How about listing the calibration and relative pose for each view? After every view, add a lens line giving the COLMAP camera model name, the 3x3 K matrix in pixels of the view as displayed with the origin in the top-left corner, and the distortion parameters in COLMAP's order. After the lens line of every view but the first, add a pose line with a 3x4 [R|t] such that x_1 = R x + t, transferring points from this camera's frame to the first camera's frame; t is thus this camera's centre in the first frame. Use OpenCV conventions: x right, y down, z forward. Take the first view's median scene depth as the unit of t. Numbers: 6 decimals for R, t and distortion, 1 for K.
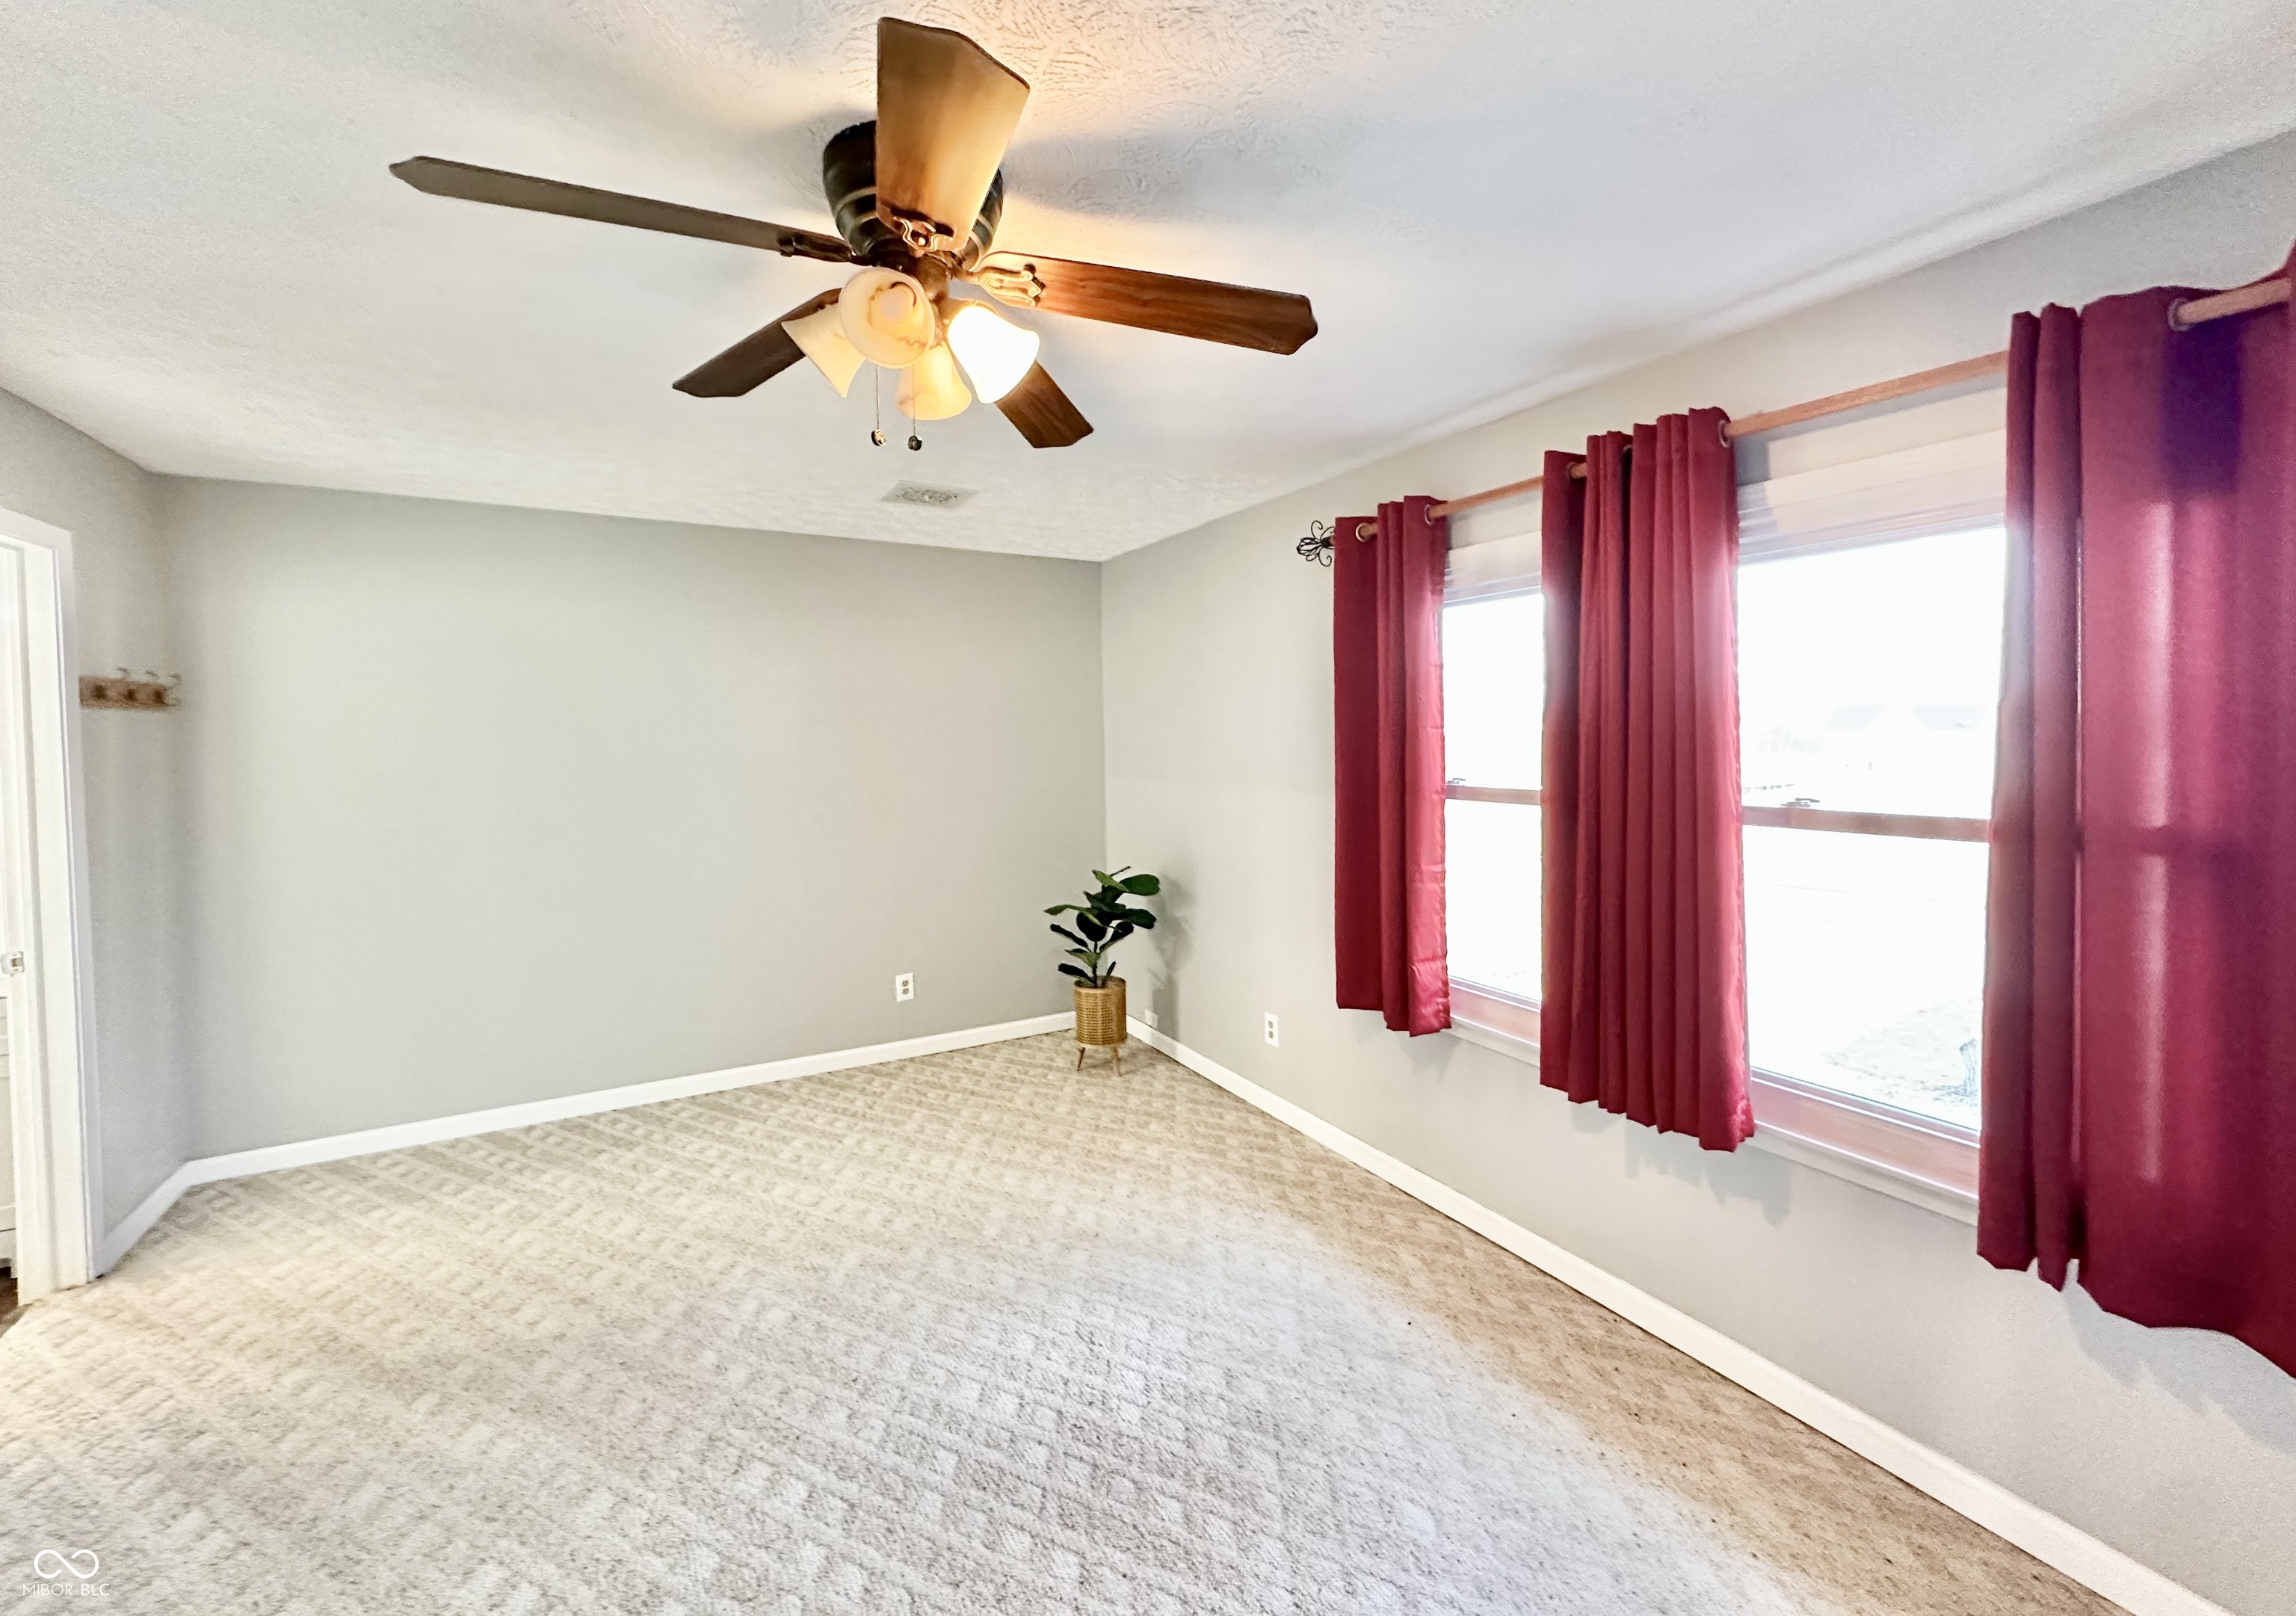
lens RADIAL K [[923.7, 0, 1147.7], [0, 923.7, 760.5], [0, 0, 1]] dist [-0.000106, 0.000273]
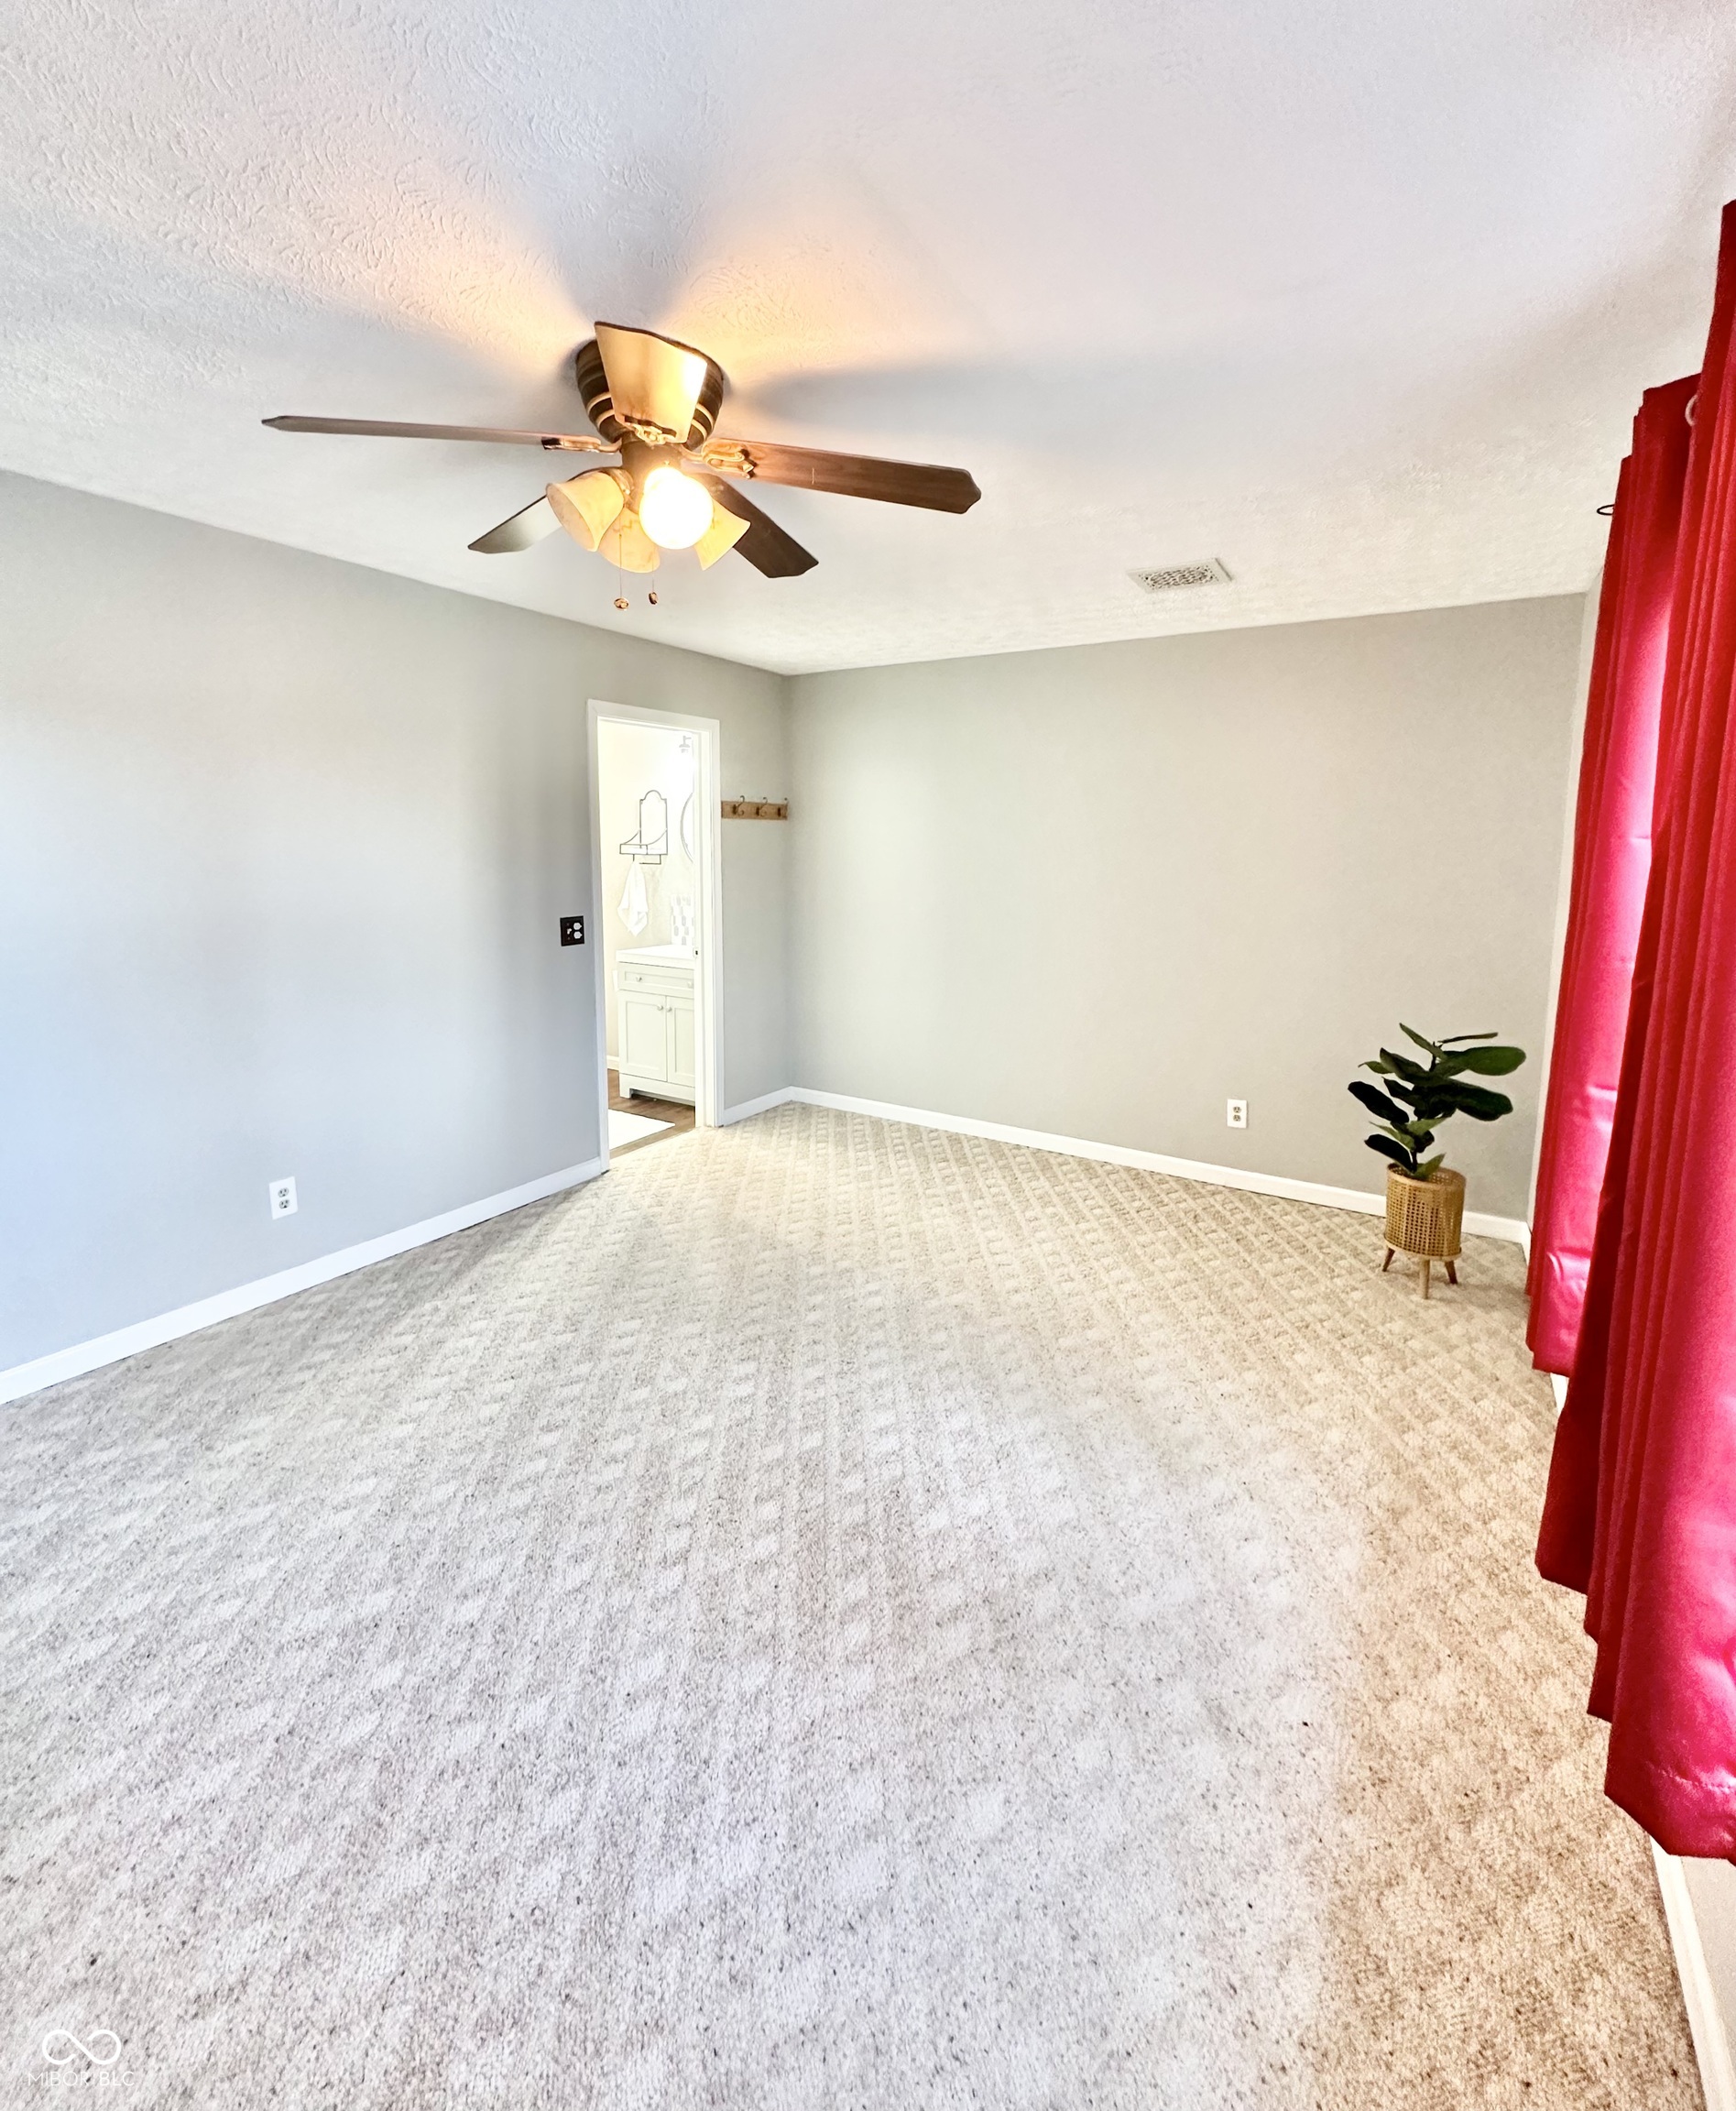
lens RADIAL K [[926.3, 0, 865.8], [0, 926.3, 961.0], [0, 0, 1]] dist [-0.001242, 0.001215]
pose [[0.476253, 0.126527, -0.870157, 0.527589], [-0.041391, 0.991722, 0.121549, -0.010754], [0.878333, -0.021871, 0.477548, 0.329467]]
